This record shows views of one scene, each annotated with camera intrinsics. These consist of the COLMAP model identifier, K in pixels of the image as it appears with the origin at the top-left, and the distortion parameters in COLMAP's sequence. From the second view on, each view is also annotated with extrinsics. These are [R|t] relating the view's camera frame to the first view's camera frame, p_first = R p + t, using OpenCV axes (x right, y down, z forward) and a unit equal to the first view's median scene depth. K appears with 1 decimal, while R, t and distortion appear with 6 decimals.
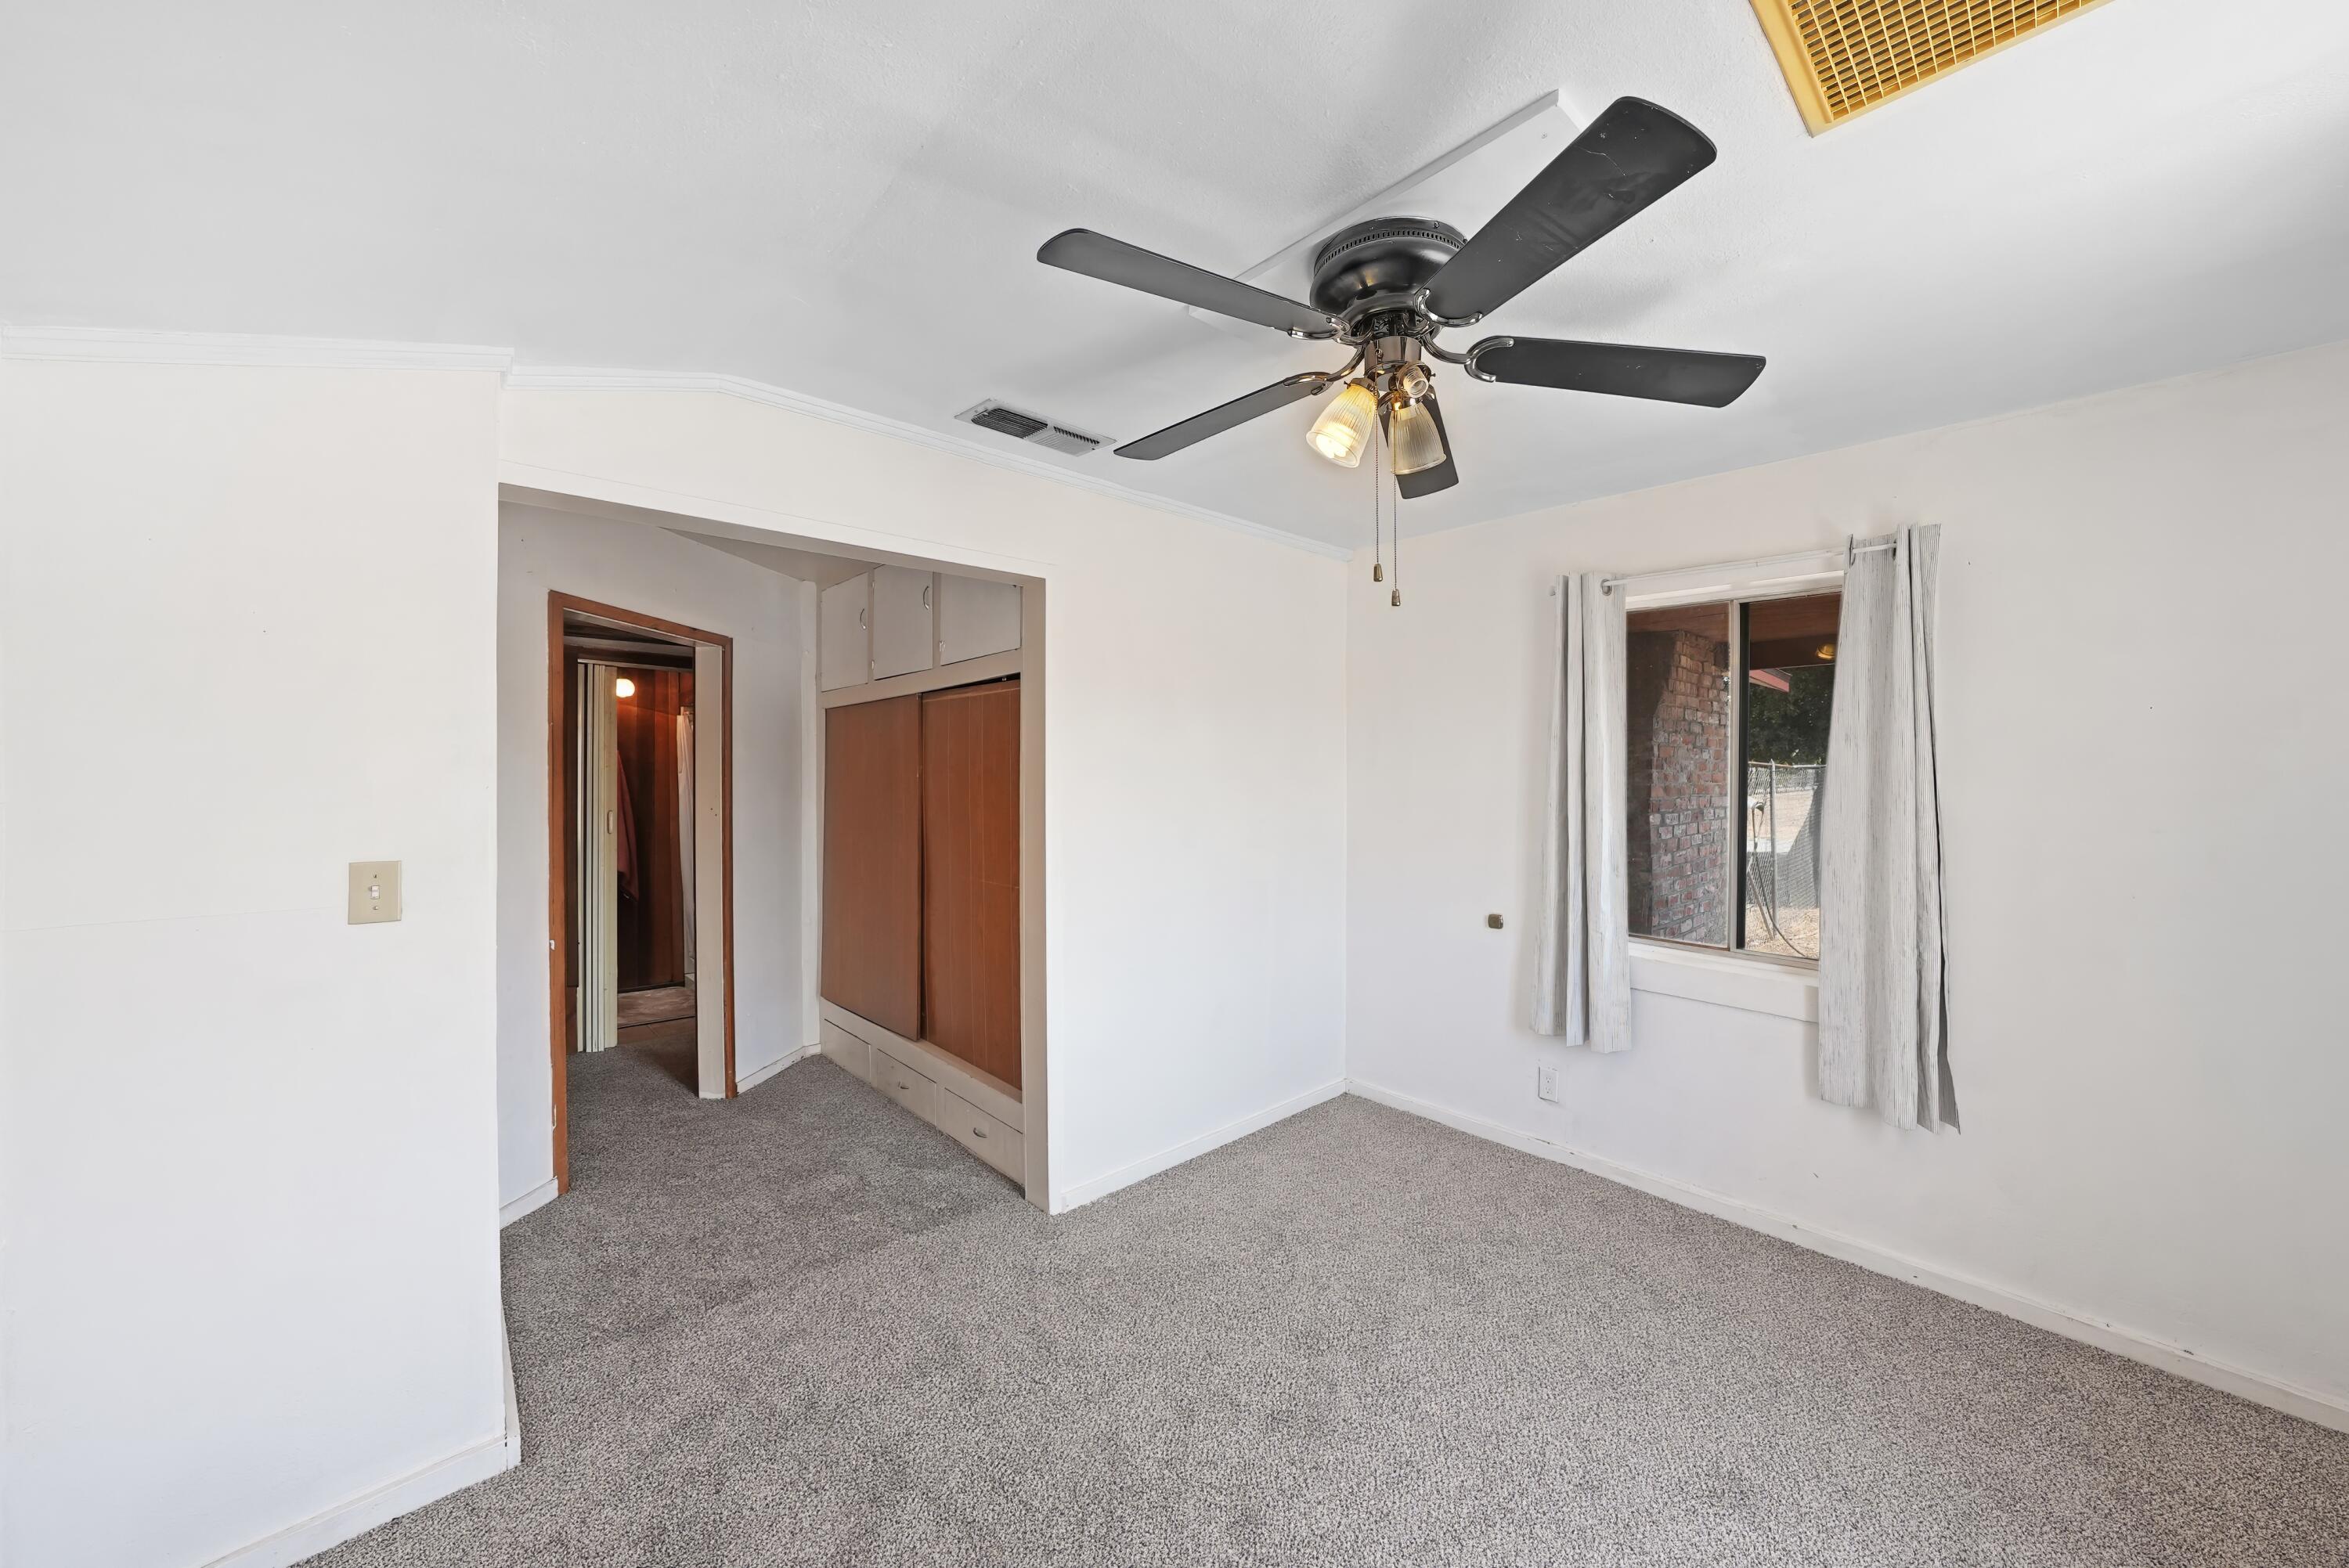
lens RADIAL K [[834.4, 0, 1171.2], [0, 834.4, 778.5], [0, 0, 1]] dist [0.000913, 0.000177]
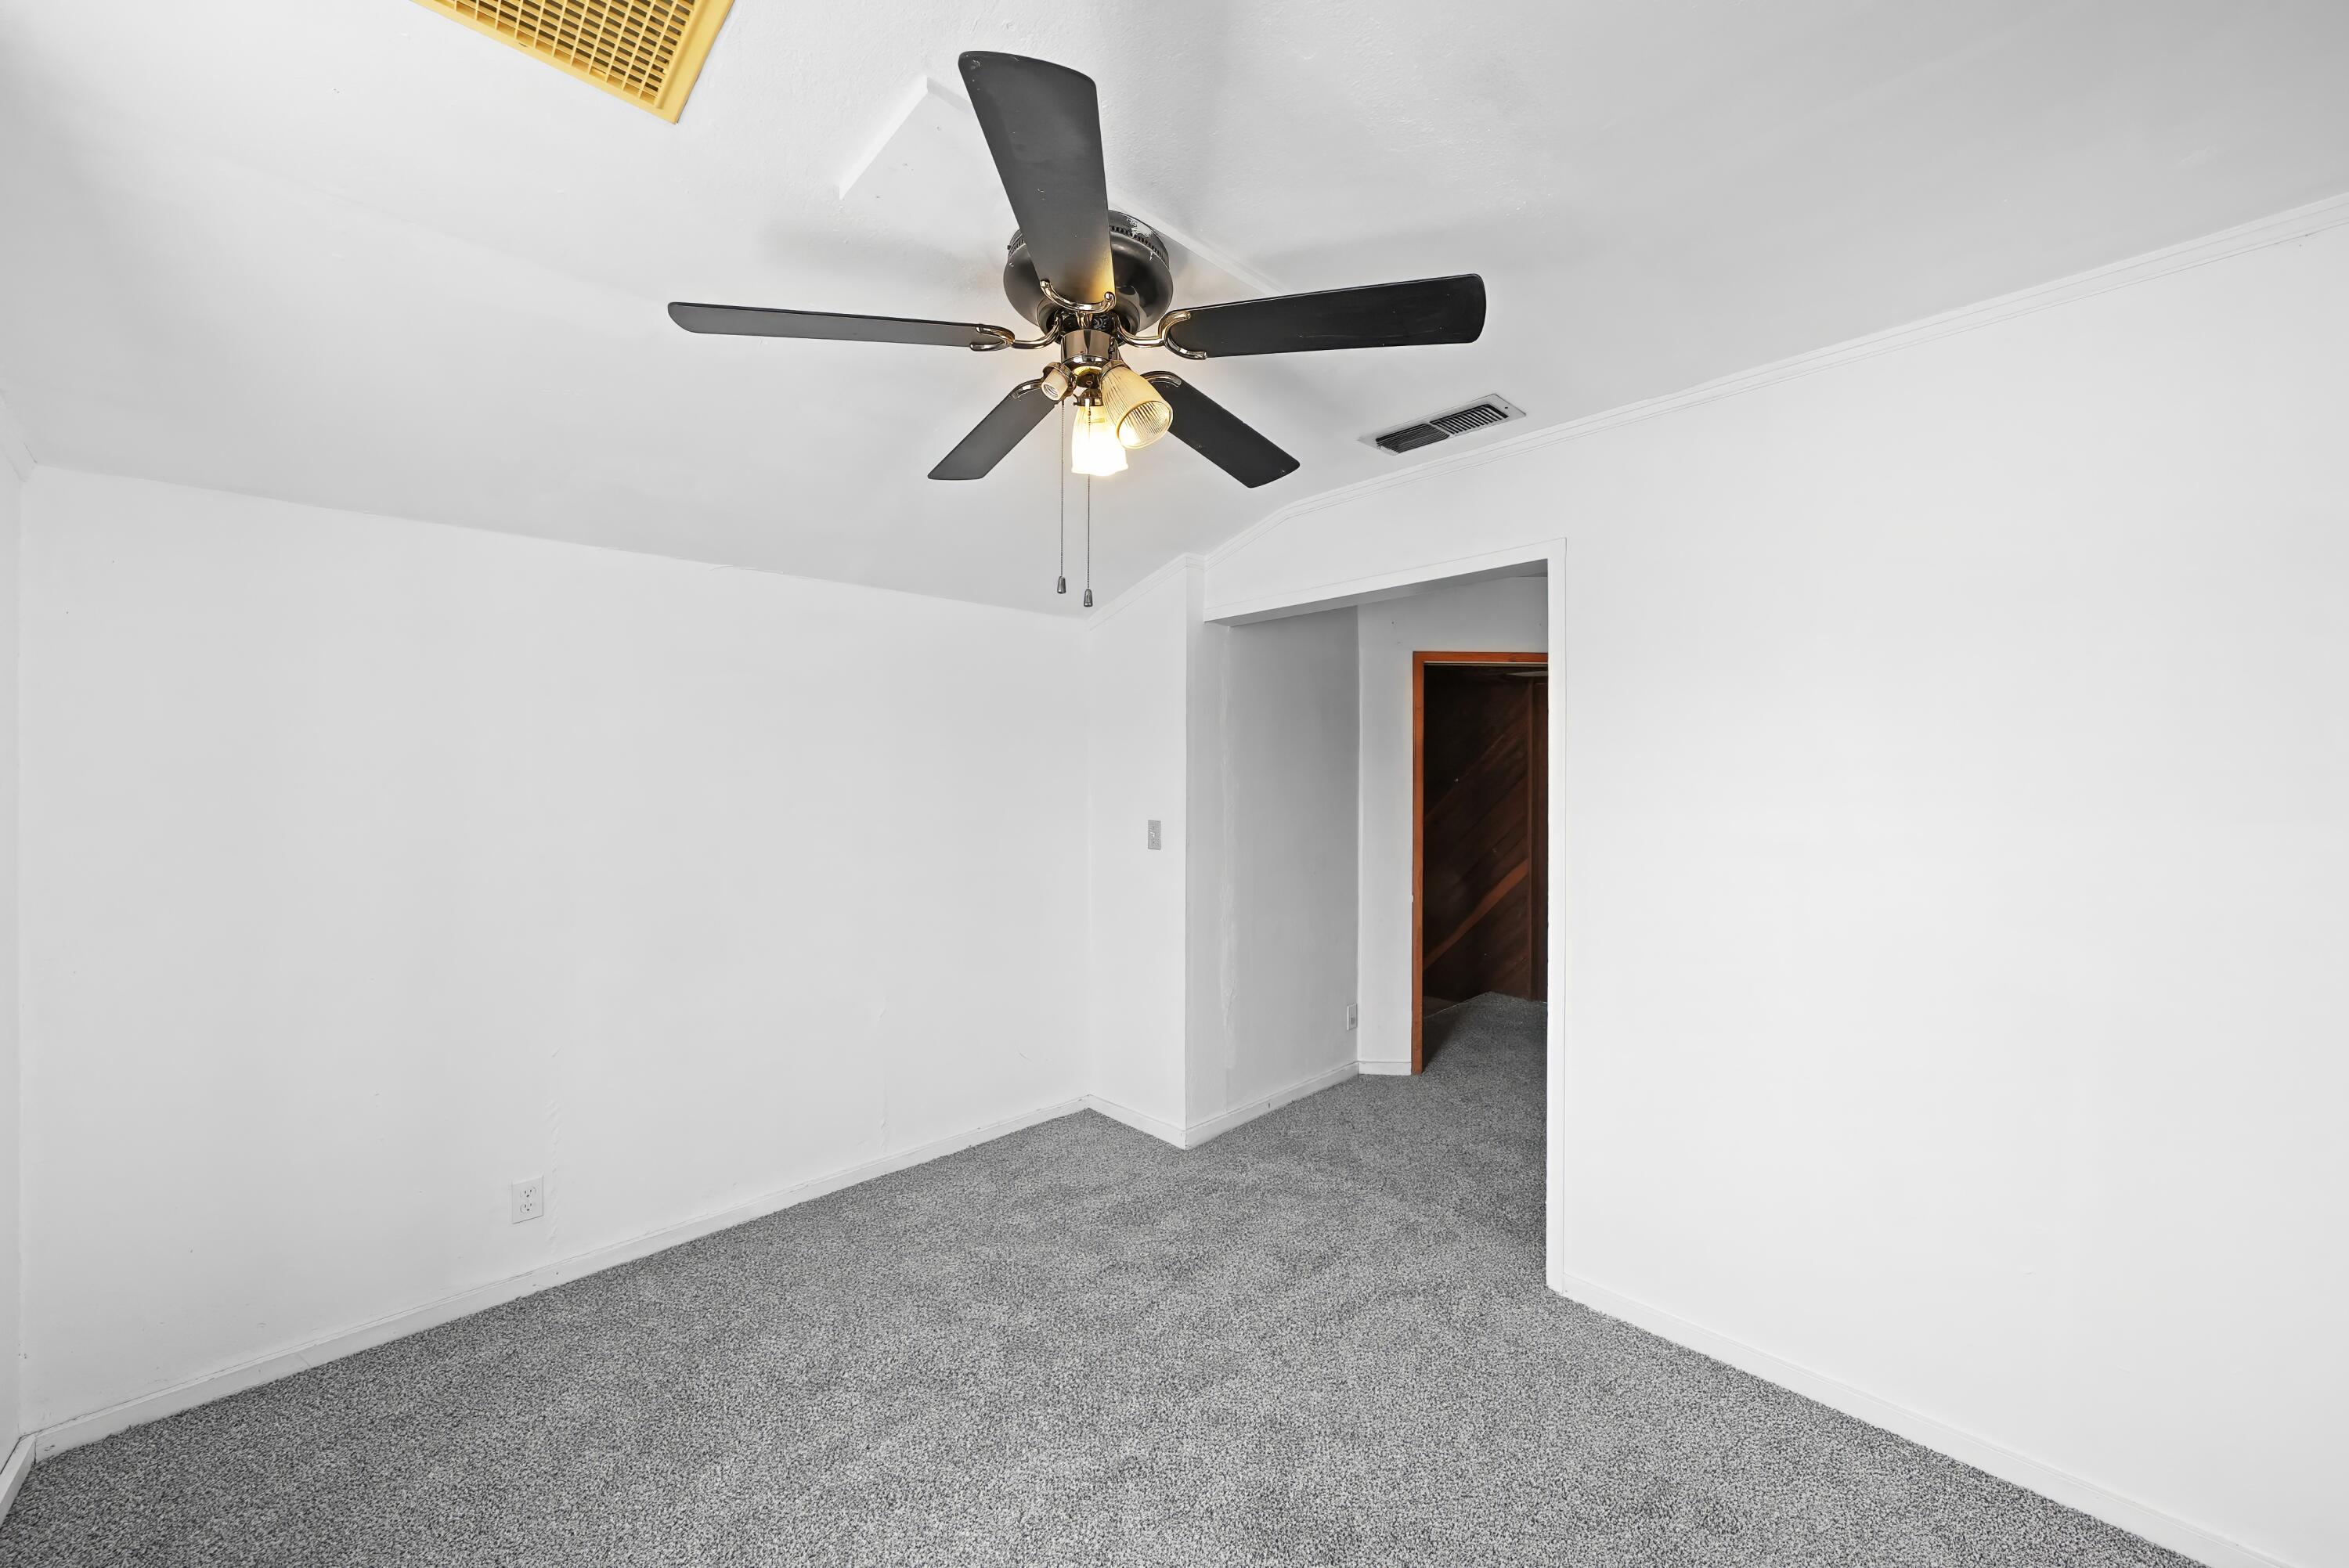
lens RADIAL K [[768.8, 0, 1174.5], [0, 768.8, 784.0], [0, 0, 1]] dist [-0.000871, -0.000004]
pose [[0.119271, 0.010270, -0.992809, 0.677960], [-0.011529, 0.999893, 0.008958, -0.005564], [0.992795, 0.010378, 0.119376, 0.576232]]
